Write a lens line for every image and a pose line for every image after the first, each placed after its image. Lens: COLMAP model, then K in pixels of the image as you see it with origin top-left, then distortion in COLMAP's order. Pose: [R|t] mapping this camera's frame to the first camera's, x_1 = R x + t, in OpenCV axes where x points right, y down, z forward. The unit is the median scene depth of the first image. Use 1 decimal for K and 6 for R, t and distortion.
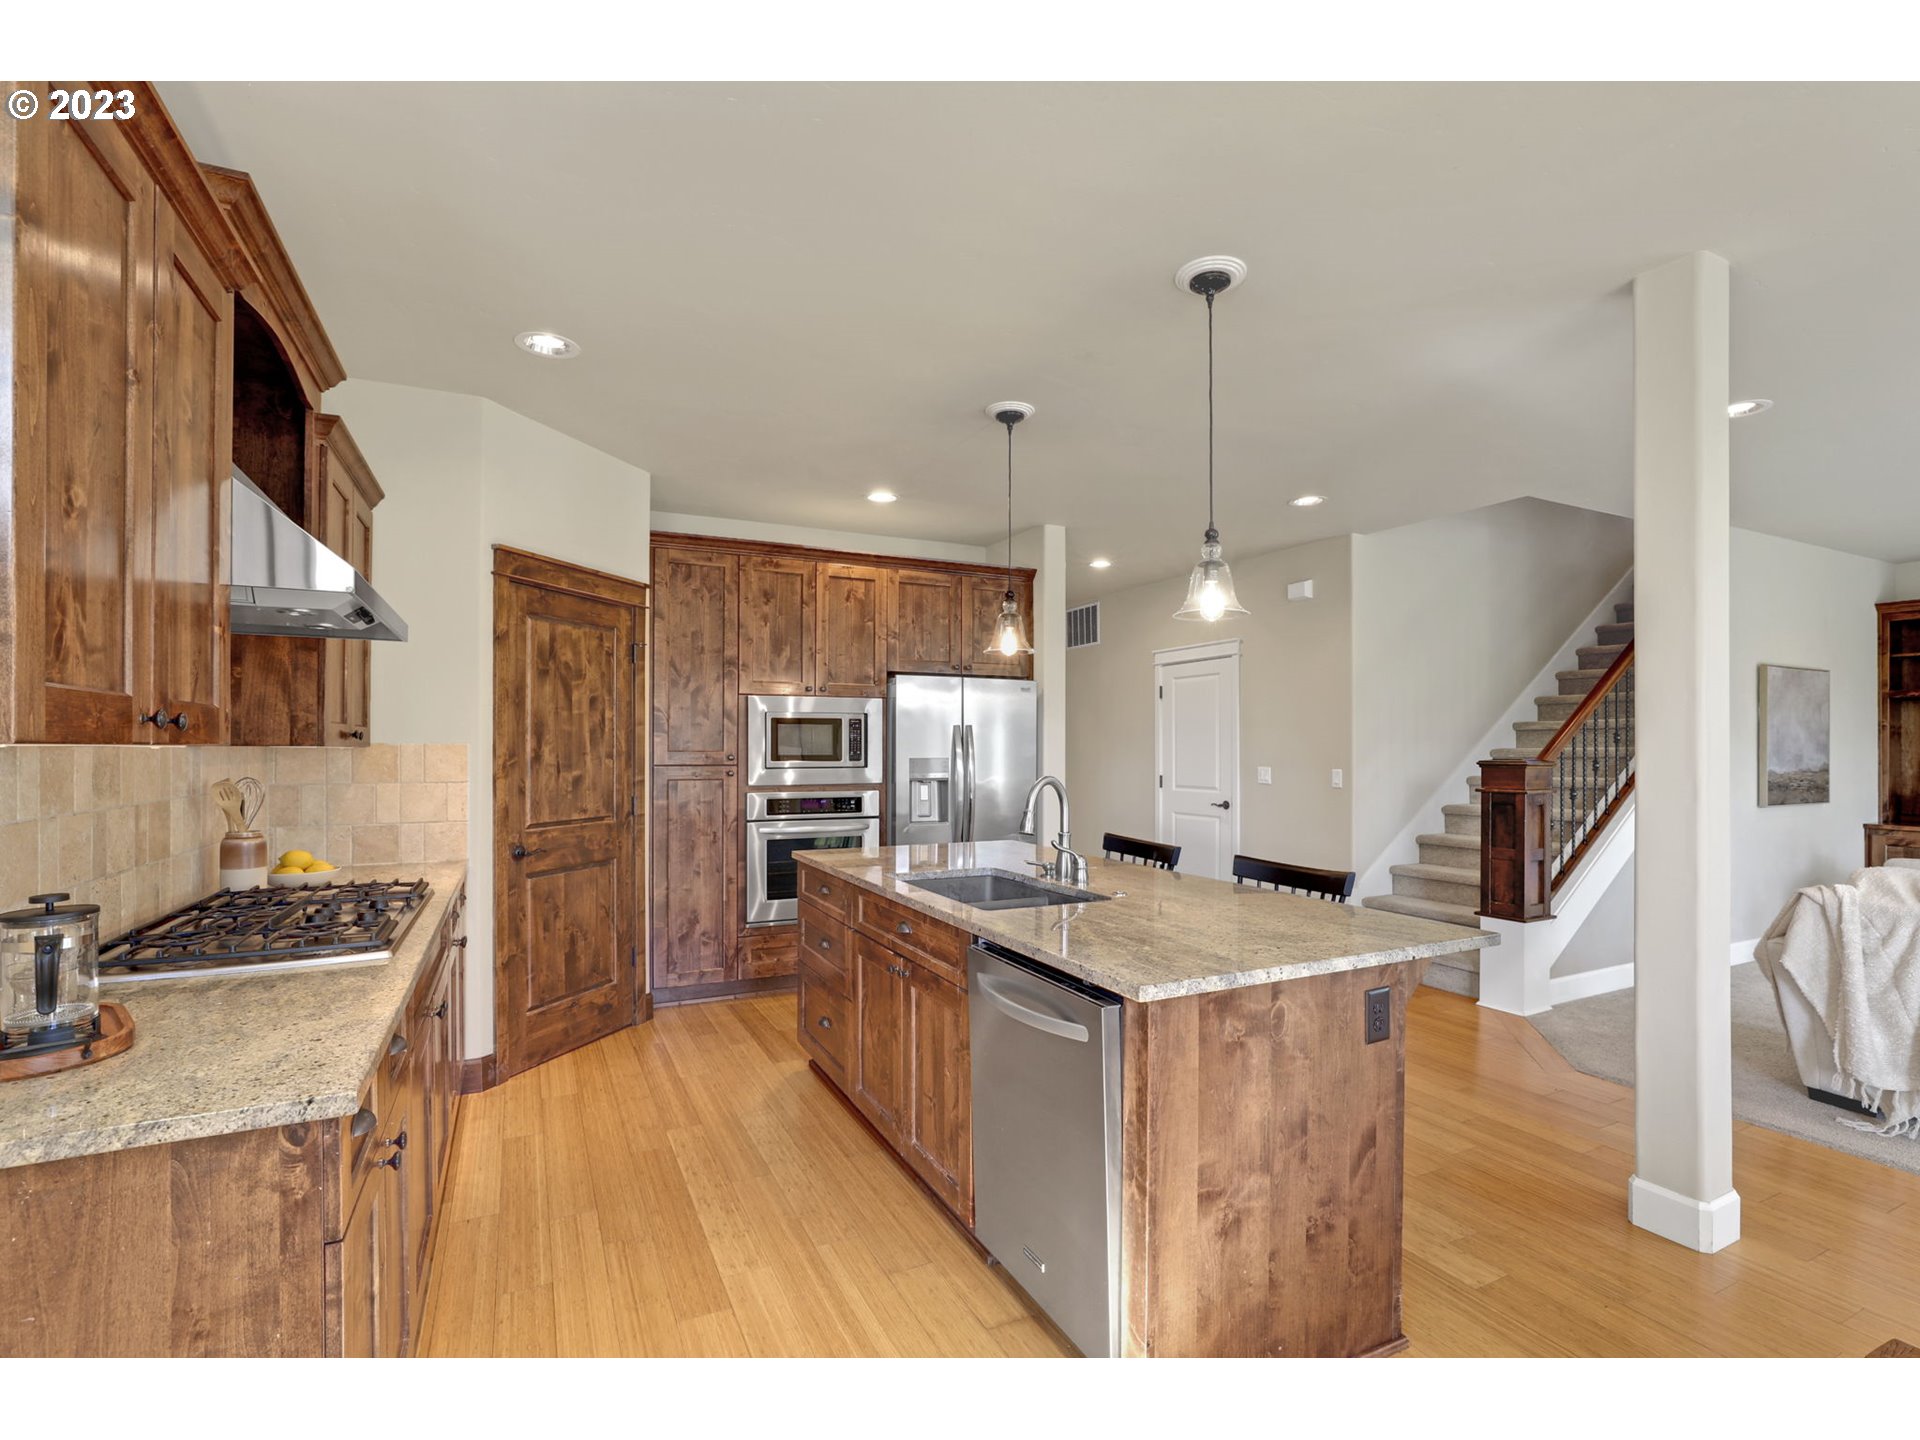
lens RADIAL K [[877.8, 0, 982.1], [0, 877.8, 750.0], [0, 0, 1]] dist [-0.026328, 0.007137]
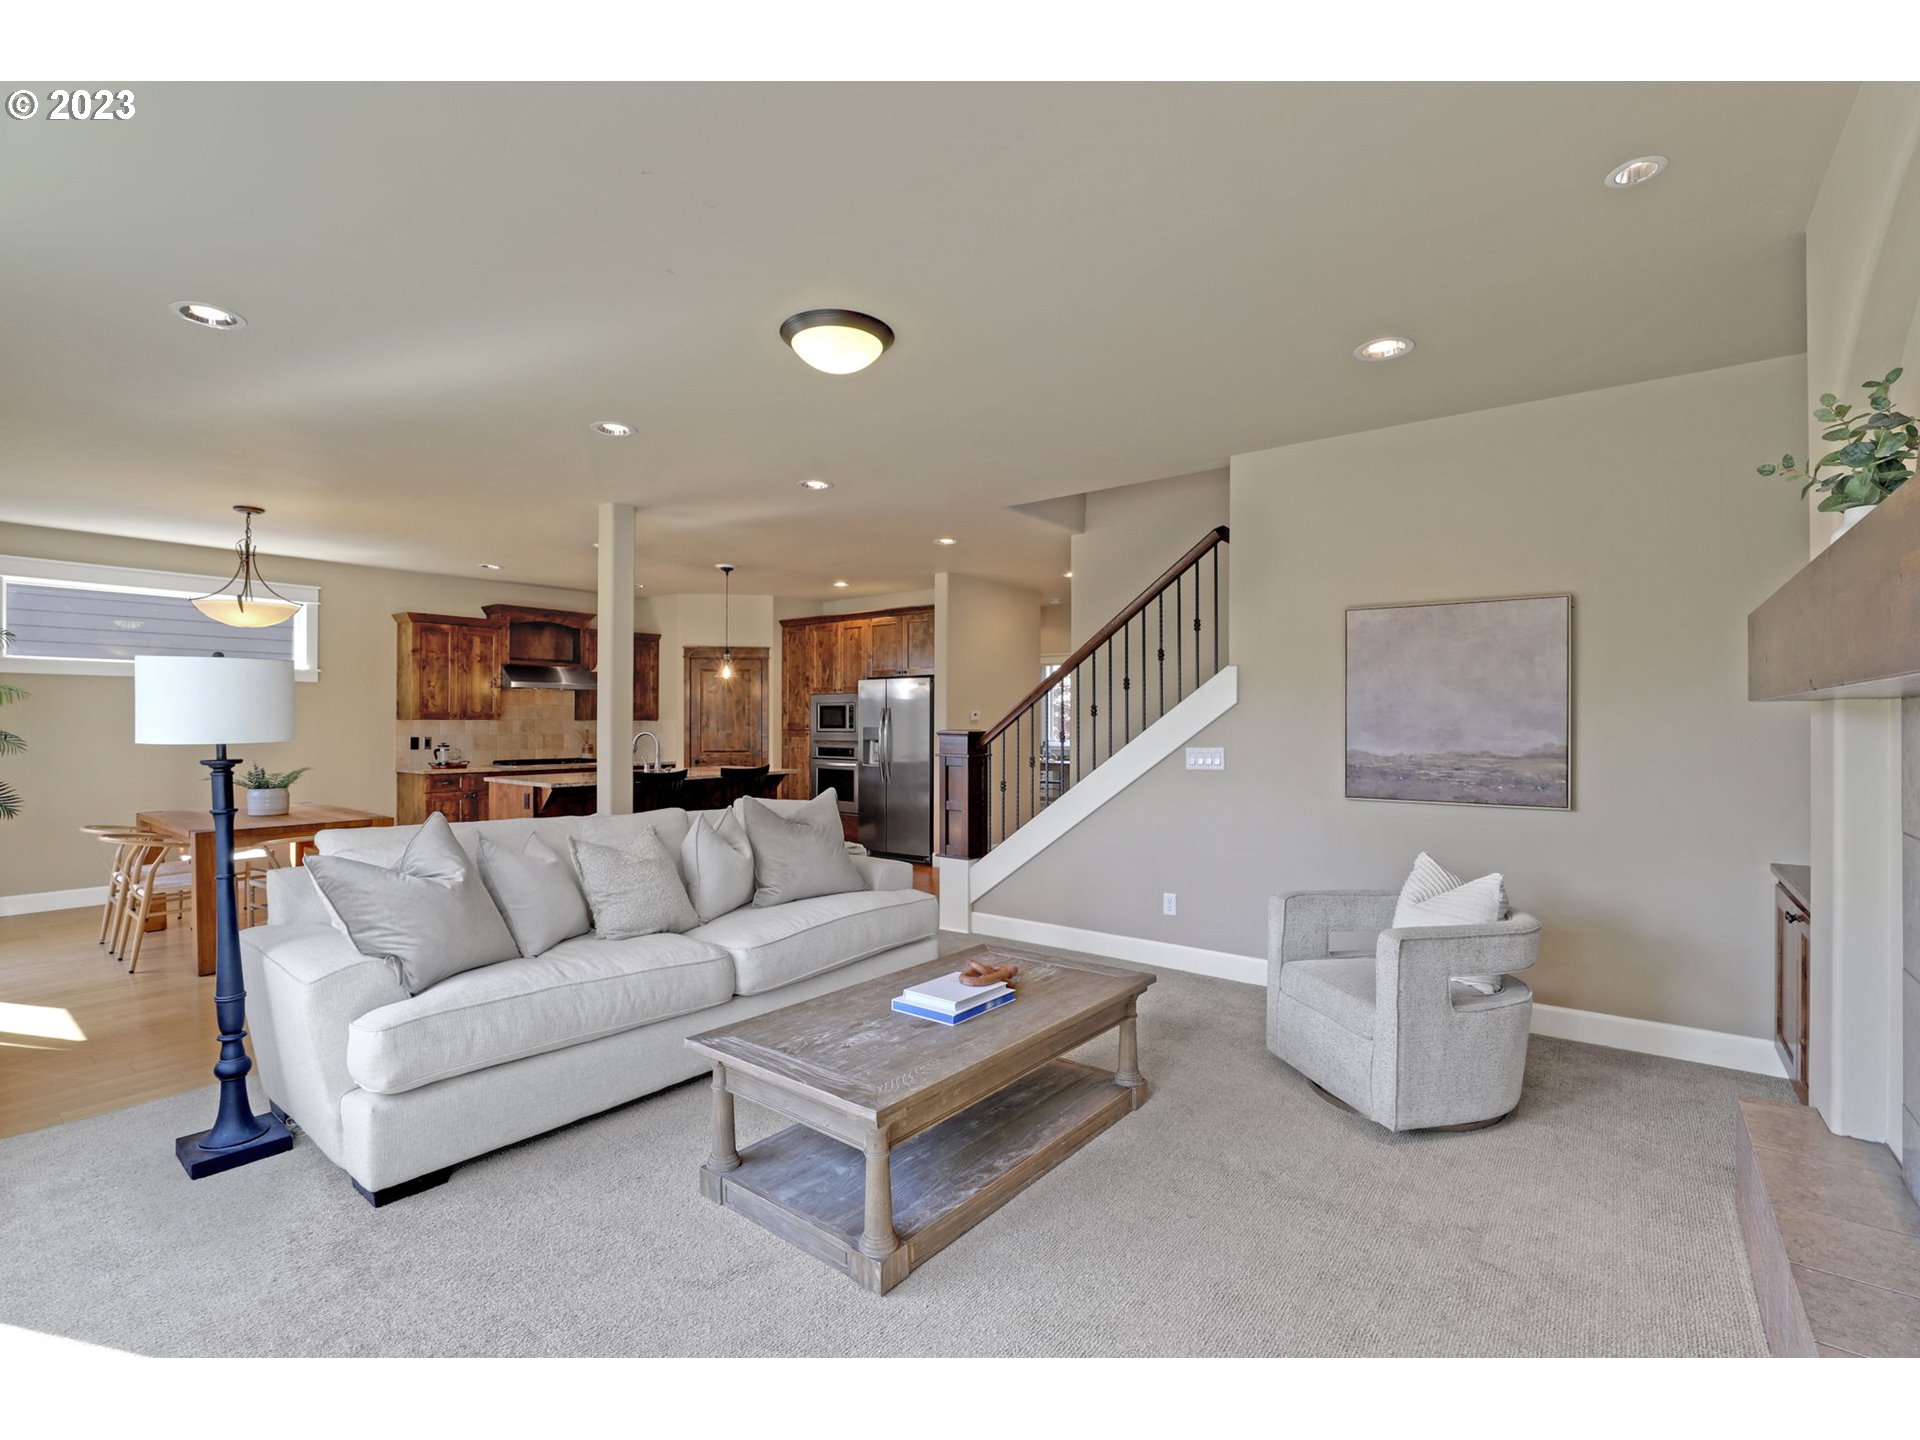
lens RADIAL K [[877.8, 0, 936.3], [0, 877.8, 708.4], [0, 0, 1]] dist [-0.026328, 0.007137]
pose [[0.423508, -0.014244, -0.905780, 1.821269], [-0.003943, 0.999838, -0.017567, 0.002187], [0.905884, 0.011012, 0.423383, 0.449501]]
